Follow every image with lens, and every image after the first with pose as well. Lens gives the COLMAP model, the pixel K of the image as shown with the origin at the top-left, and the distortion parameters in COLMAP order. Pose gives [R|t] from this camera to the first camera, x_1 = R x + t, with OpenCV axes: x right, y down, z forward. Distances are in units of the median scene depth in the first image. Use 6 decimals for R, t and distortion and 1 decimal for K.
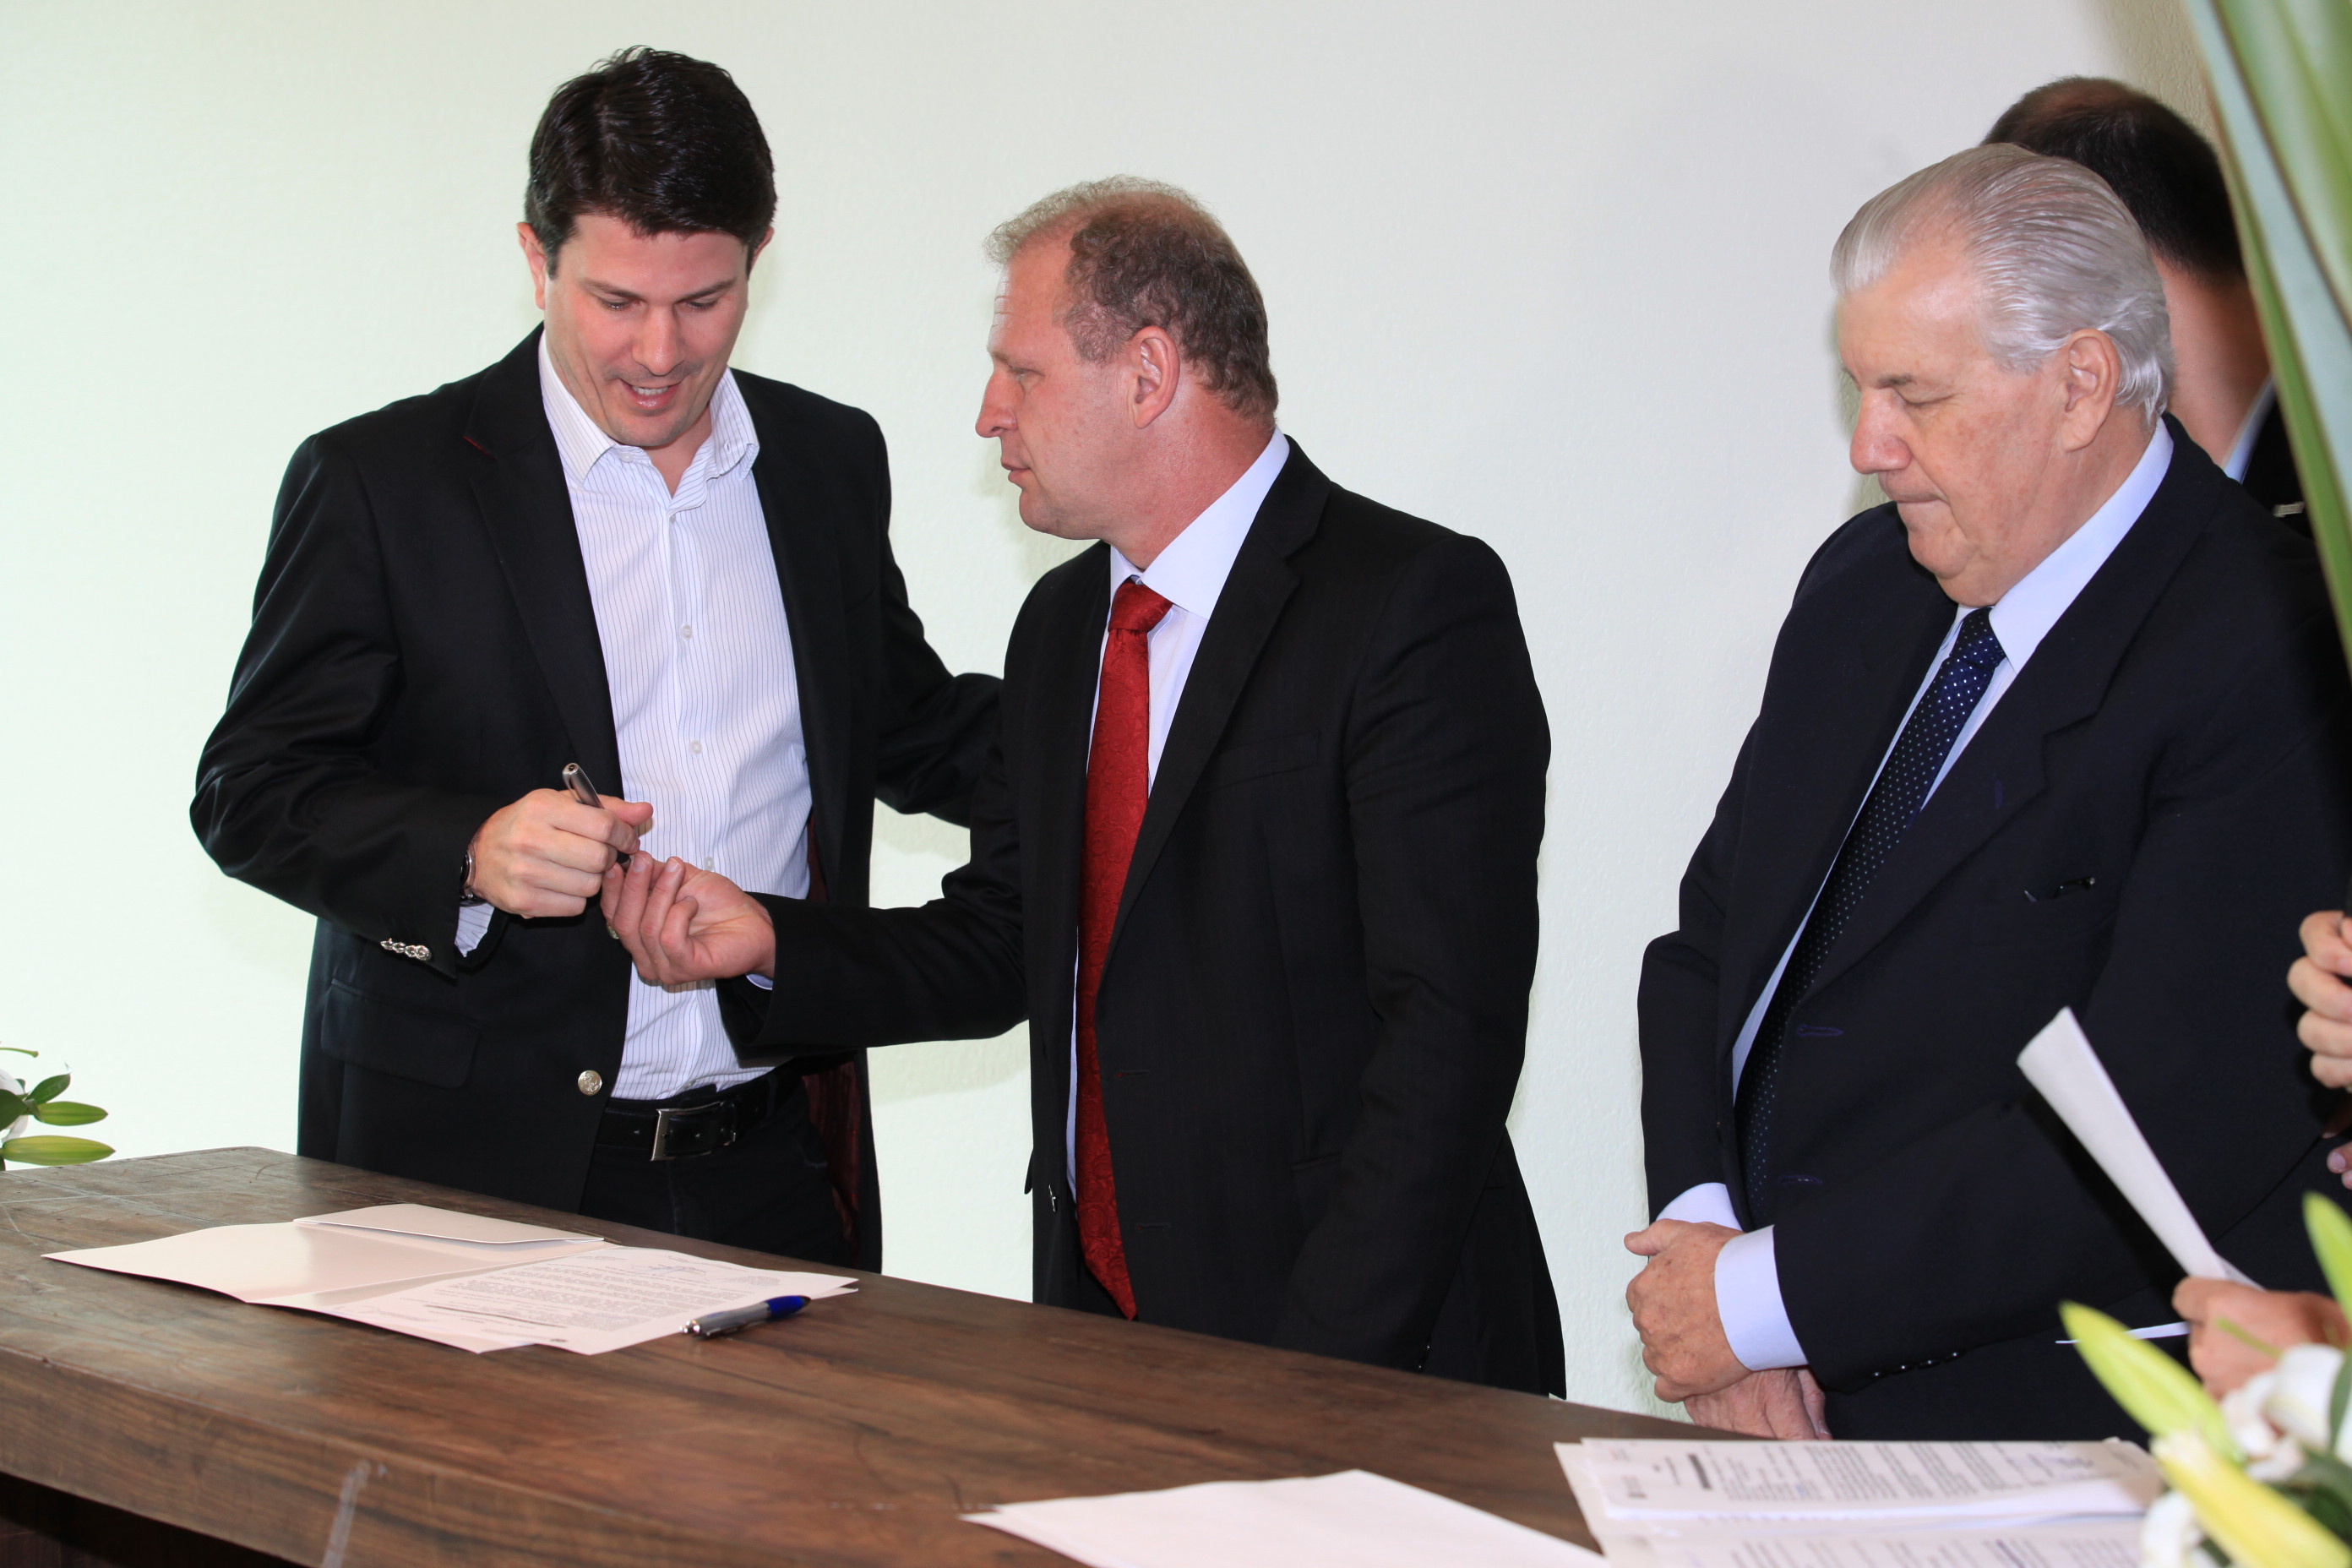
lens RADIAL K [[4956.7, 0, 1186.0], [0, 4956.7, 795.0], [0, 0, 1]] dist [-0.215898, 0.000000]
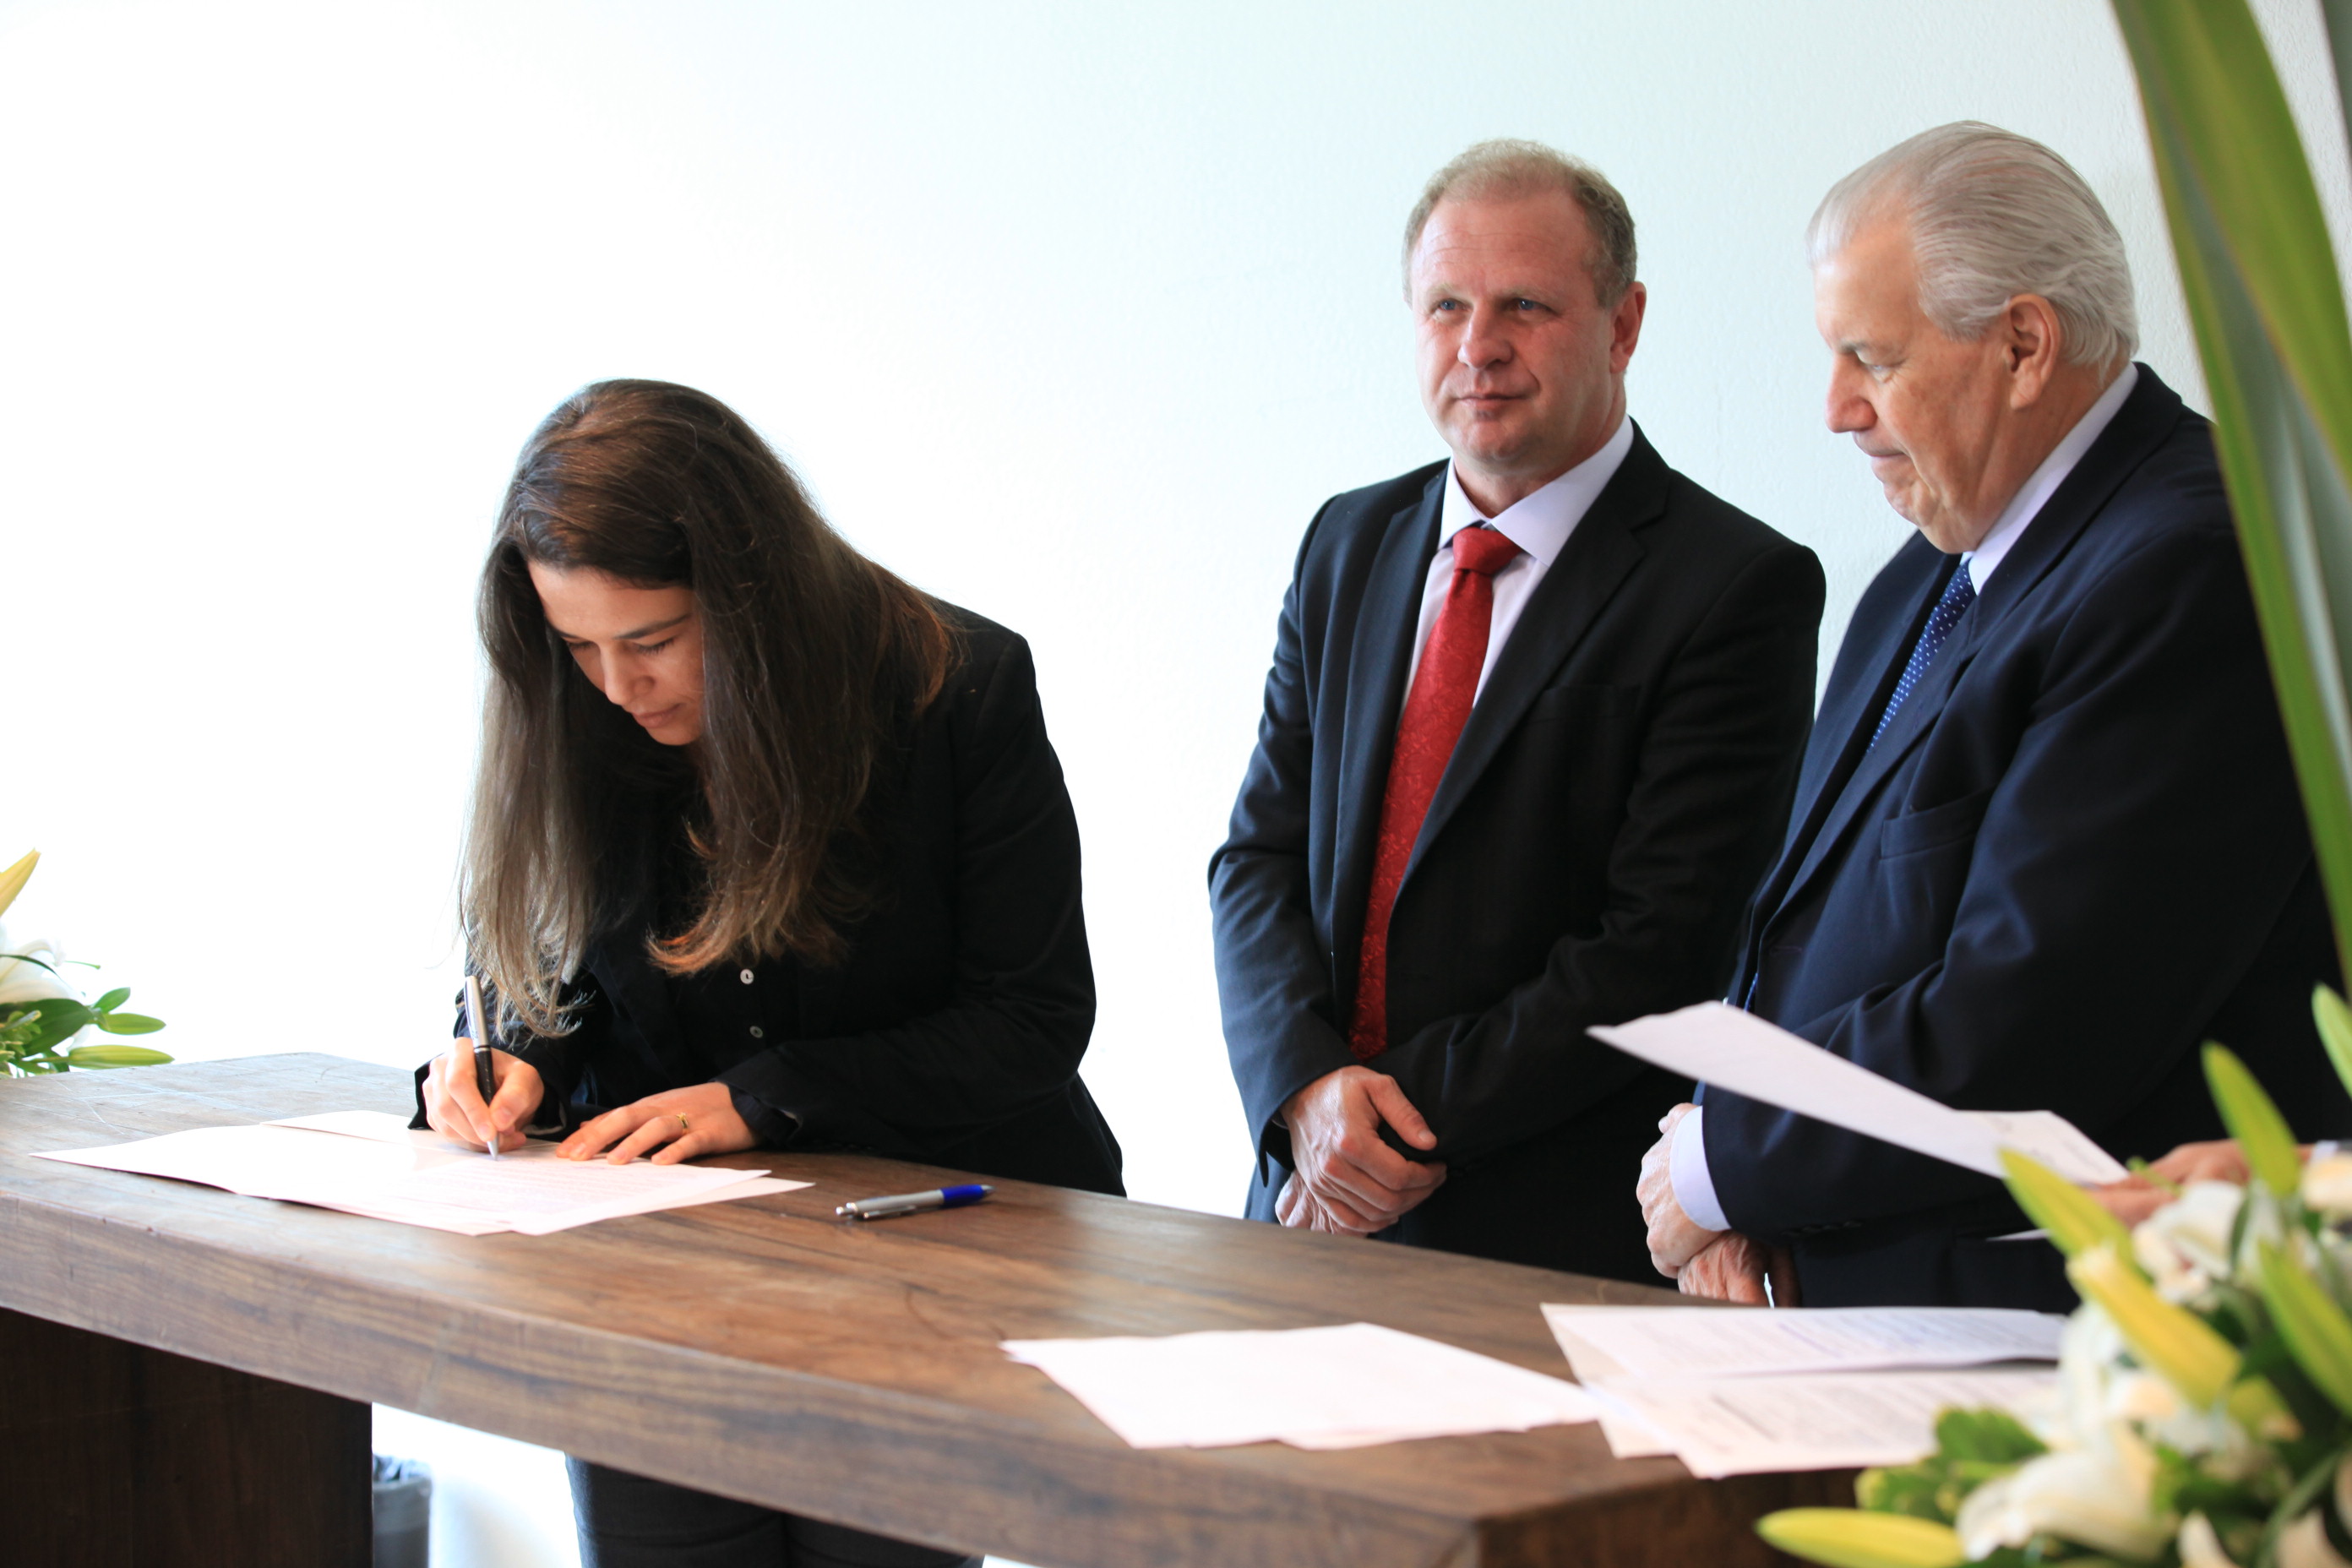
lens RADIAL K [[5083.0, 0, 1195.3], [0, 5083.0, 828.3], [0, 0, 1]] dist [-0.196068, 0.000000]
pose [[0.999966, 0.007053, 0.004197, -0.008348], [-0.007109, 0.999884, 0.013449, 0.011203], [-0.004101, -0.013478, 0.999901, -0.118293]]
